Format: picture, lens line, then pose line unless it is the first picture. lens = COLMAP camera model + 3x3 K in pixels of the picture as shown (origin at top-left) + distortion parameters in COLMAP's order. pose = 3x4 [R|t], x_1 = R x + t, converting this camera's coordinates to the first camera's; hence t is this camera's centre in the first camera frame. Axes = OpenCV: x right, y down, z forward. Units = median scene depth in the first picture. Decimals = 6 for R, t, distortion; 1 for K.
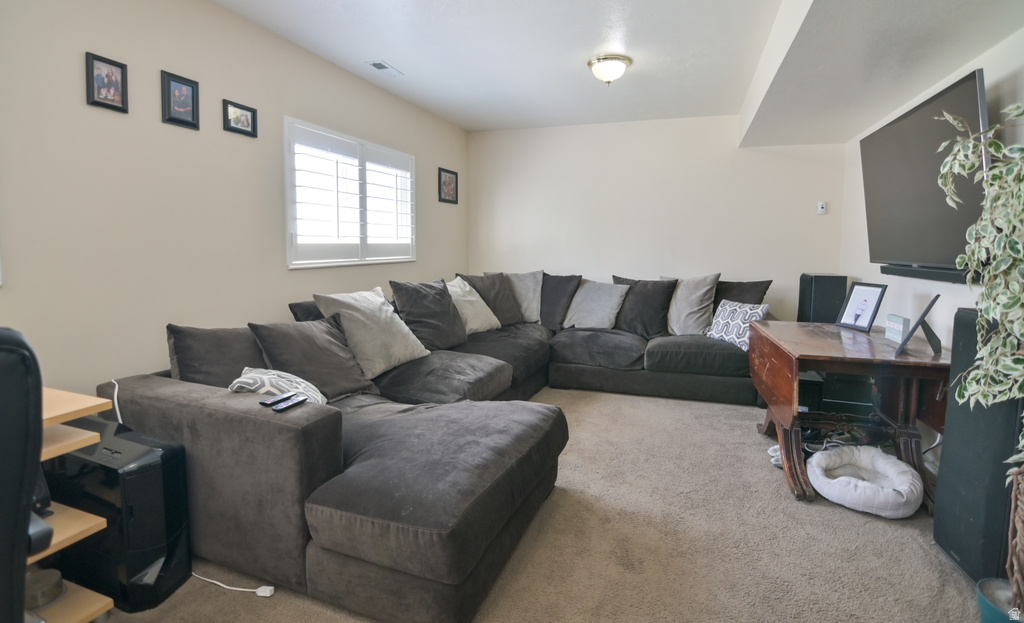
lens RADIAL K [[477.6, 0, 500.8], [0, 477.6, 302.4], [0, 0, 1]] dist [-0.002335, -0.014125]
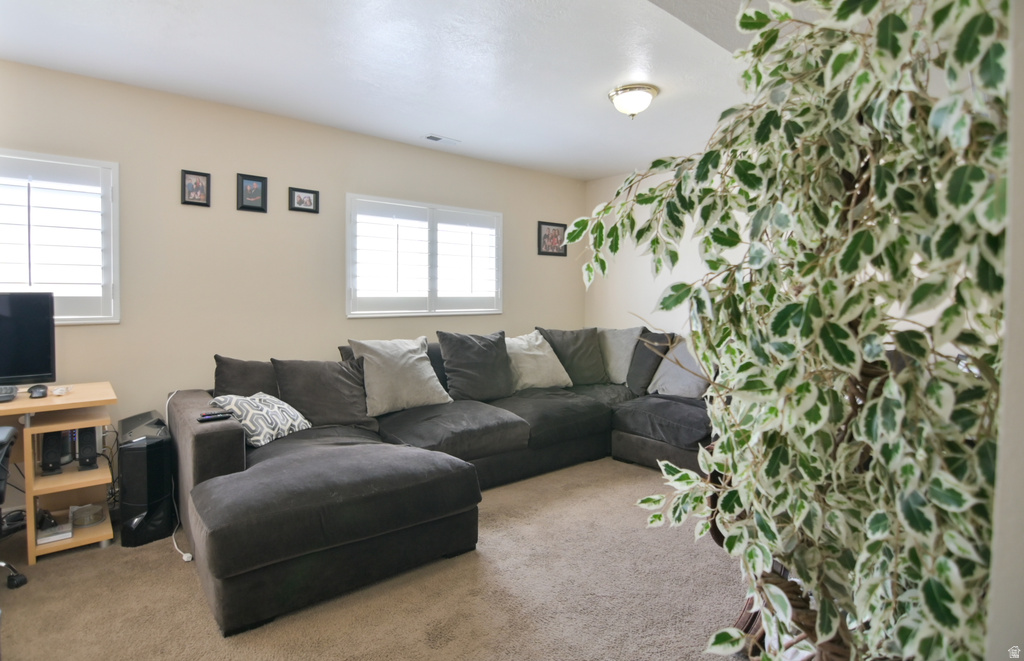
lens RADIAL K [[502.6, 0, 512.0], [0, 502.6, 330.5], [0, 0, 1]] dist [-0.016116, -0.000310]
pose [[0.864177, 0.032138, -0.502160, 0.506928], [-0.060468, 0.997359, -0.040230, -0.011634], [0.499541, 0.065130, 0.863839, 0.109025]]
